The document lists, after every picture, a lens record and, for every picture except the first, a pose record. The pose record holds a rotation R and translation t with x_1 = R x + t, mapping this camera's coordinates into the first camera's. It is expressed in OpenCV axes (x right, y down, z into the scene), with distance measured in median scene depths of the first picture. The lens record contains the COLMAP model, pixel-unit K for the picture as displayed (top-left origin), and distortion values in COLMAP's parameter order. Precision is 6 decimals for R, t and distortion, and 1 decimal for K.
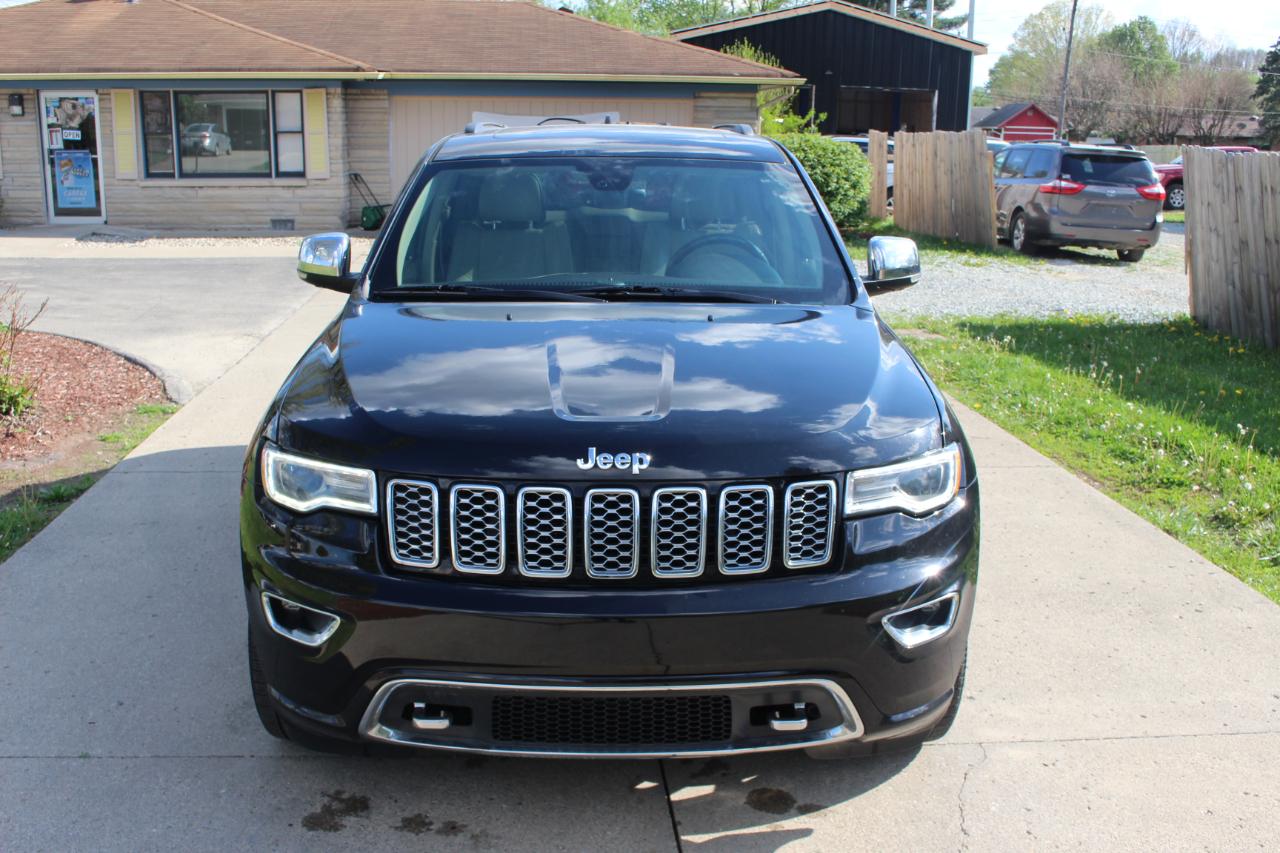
lens RADIAL K [[1363.3, 0, 646.6], [0, 1363.3, 430.6], [0, 0, 1]] dist [-0.135495, 0.131041]
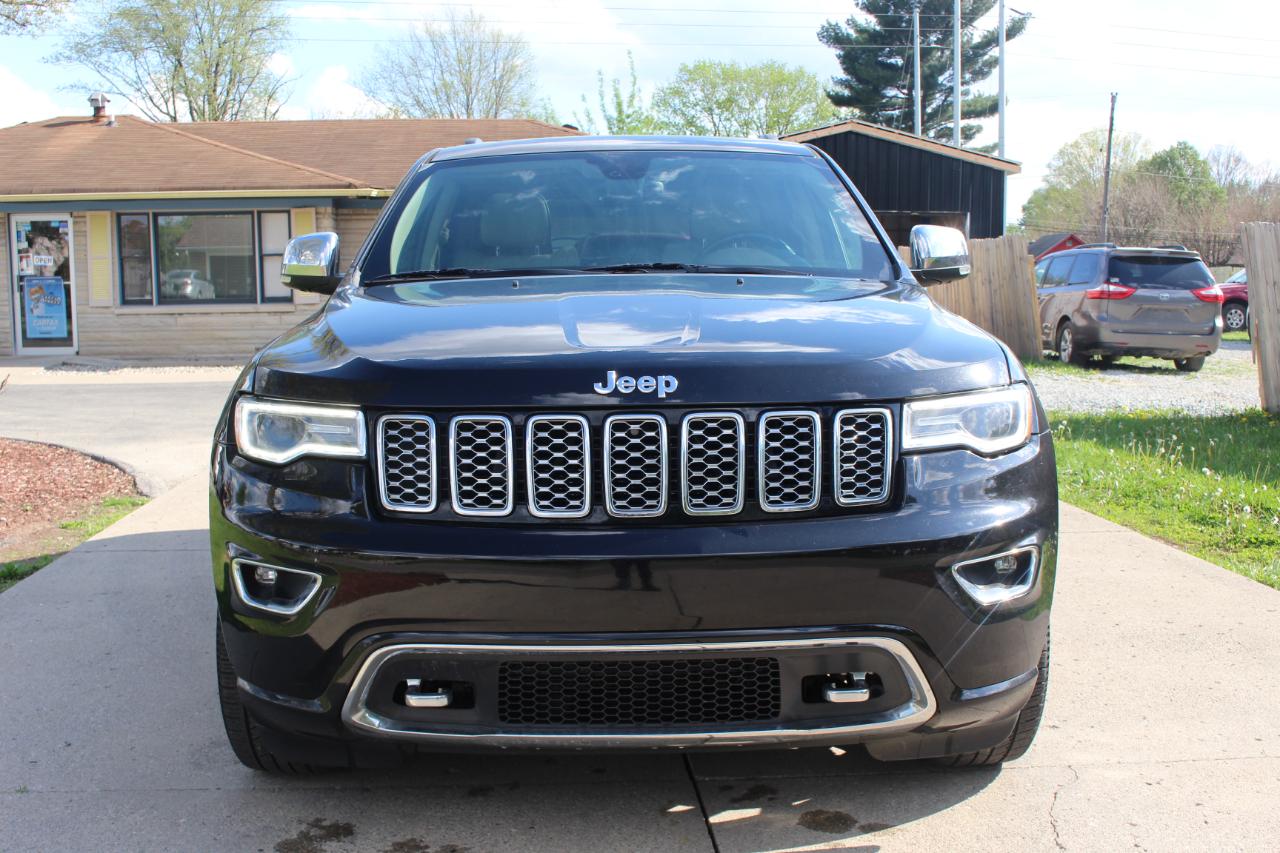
lens RADIAL K [[1473.8, 0, 640.0], [0, 1473.8, 426.5], [0, 0, 1]] dist [-0.104709, 0.069600]
pose [[0.999689, -0.020808, -0.013743, -0.006429], [0.018789, 0.990871, -0.133497, 0.120165], [0.016395, 0.133197, 0.990954, 0.045380]]
